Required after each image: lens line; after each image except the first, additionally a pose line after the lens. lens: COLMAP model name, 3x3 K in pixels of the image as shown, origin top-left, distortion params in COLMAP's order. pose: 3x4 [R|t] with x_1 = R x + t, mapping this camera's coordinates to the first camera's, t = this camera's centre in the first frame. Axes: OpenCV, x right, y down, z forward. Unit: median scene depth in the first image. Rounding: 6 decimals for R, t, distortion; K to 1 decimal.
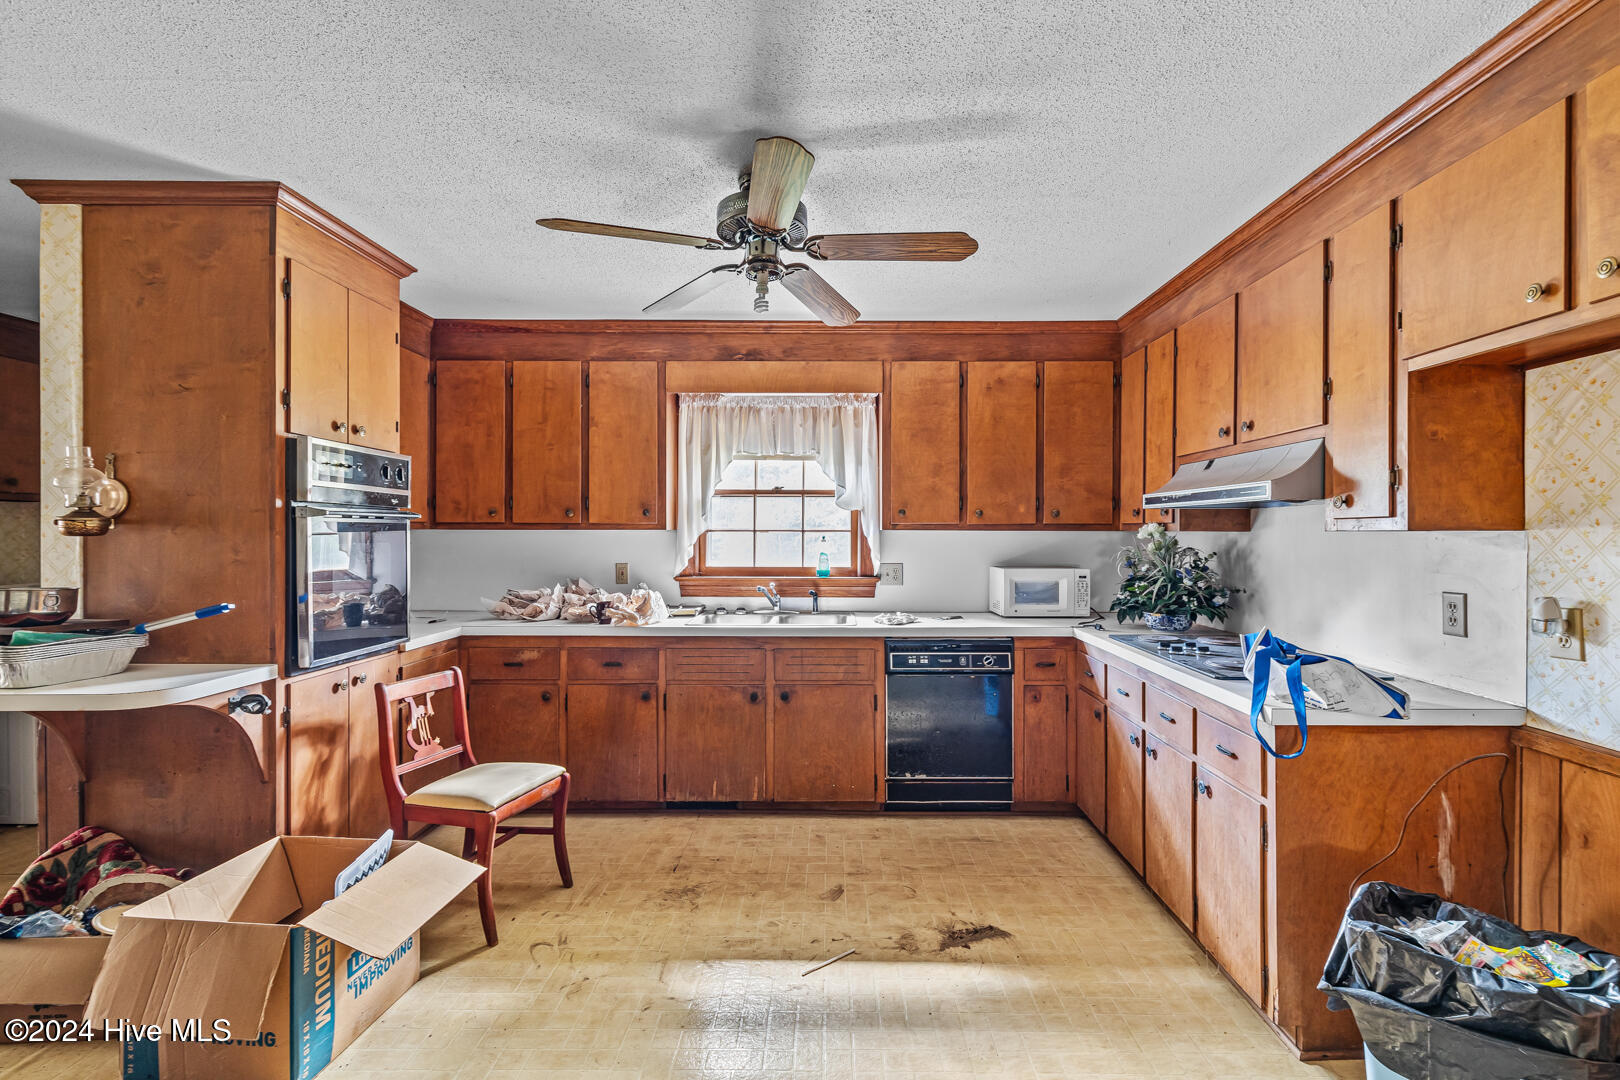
lens RADIAL K [[722.6, 0, 828.8], [0, 722.6, 532.3], [0, 0, 1]] dist [0.001227, -0.000041]
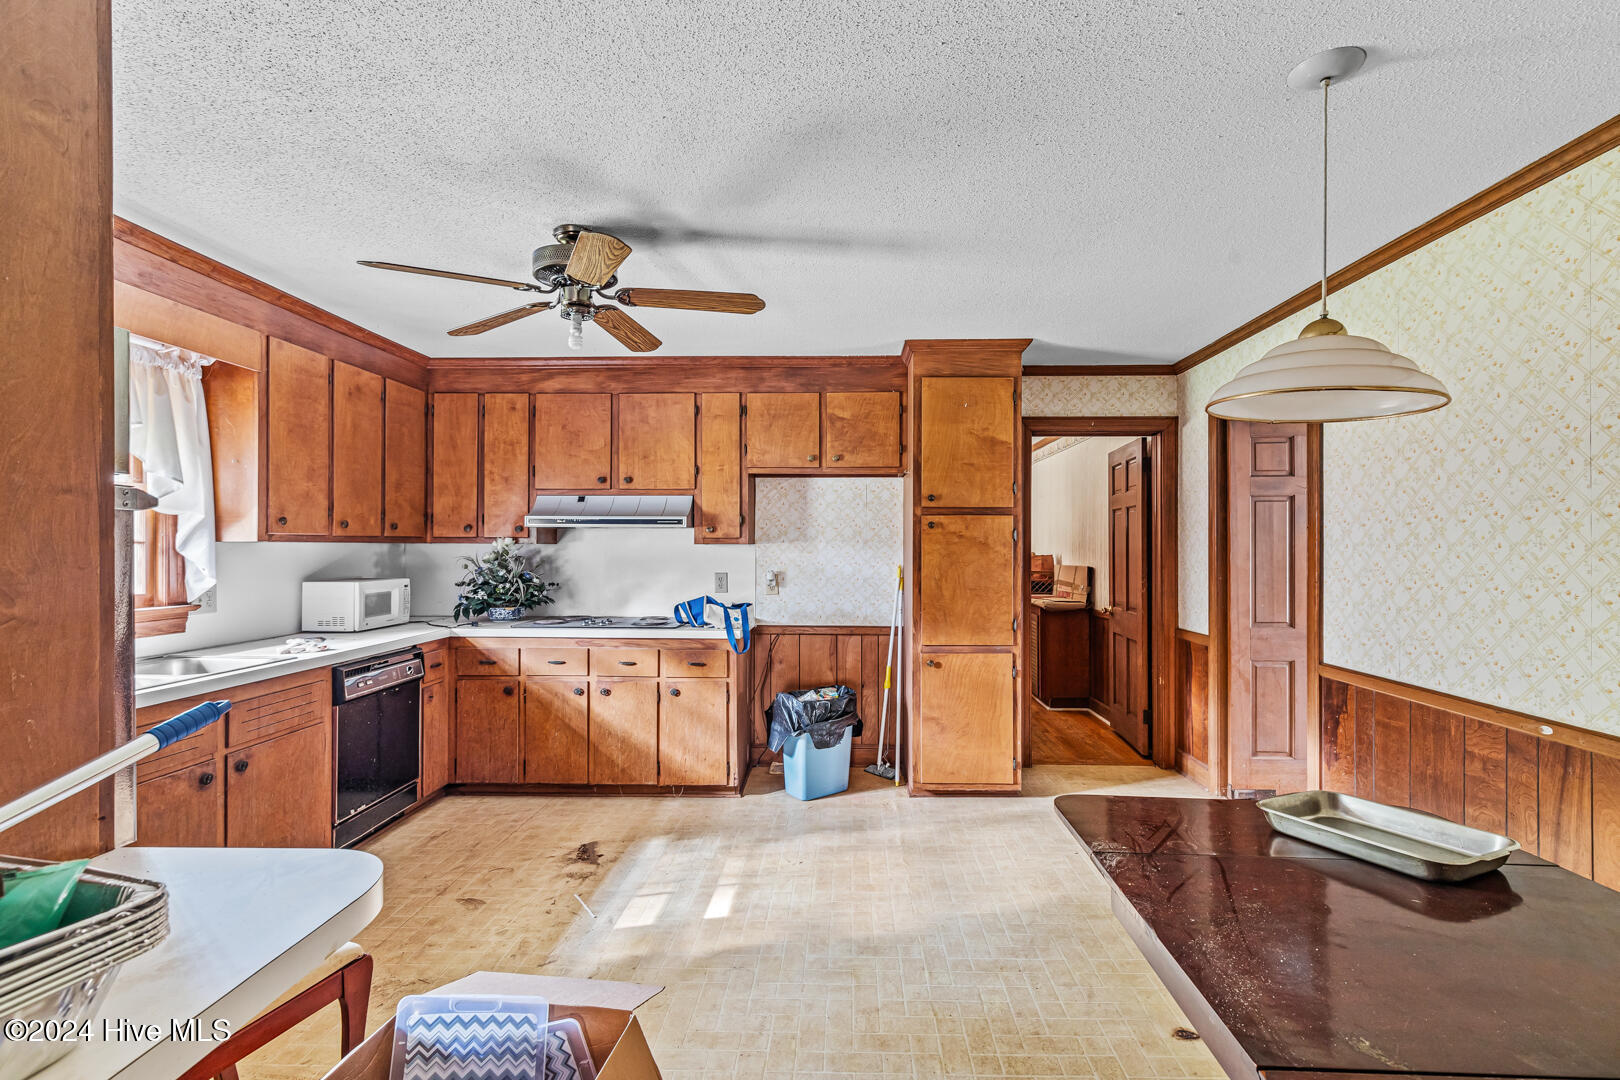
lens RADIAL K [[737.0, 0, 819.7], [0, 737.0, 543.5], [0, 0, 1]] dist [0.010808, -0.000902]
pose [[0.037670, 0.001850, 0.999289, -0.800387], [-0.001716, 0.999997, -0.001786, -0.000458], [-0.999289, -0.001648, 0.037673, 0.378044]]
